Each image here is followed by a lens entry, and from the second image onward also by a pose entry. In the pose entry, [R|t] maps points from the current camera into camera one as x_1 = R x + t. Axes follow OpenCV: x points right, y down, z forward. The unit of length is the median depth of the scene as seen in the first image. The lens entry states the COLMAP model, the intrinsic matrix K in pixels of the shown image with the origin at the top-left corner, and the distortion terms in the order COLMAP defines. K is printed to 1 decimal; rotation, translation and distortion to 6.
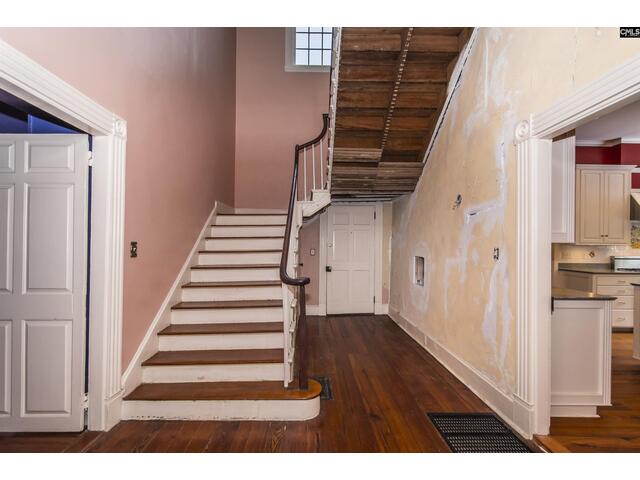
lens RADIAL K [[298.2, 0, 317.6], [0, 298.2, 242.0], [0, 0, 1]] dist [-0.001881, 0.000044]
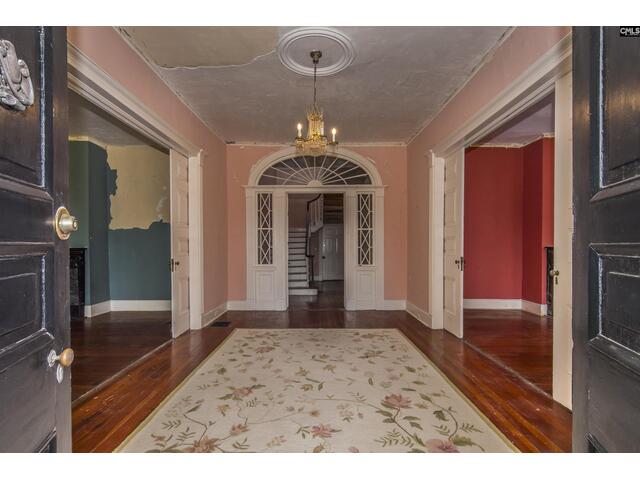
lens RADIAL K [[335.5, 0, 319.5], [0, 335.5, 243.4], [0, 0, 1]] dist [0.000094, 0.000000]
pose [[0.999772, -0.005813, -0.020552, 0.065959], [0.005915, 0.999971, 0.004882, -0.016108], [0.020523, -0.005003, 0.999777, -1.506484]]
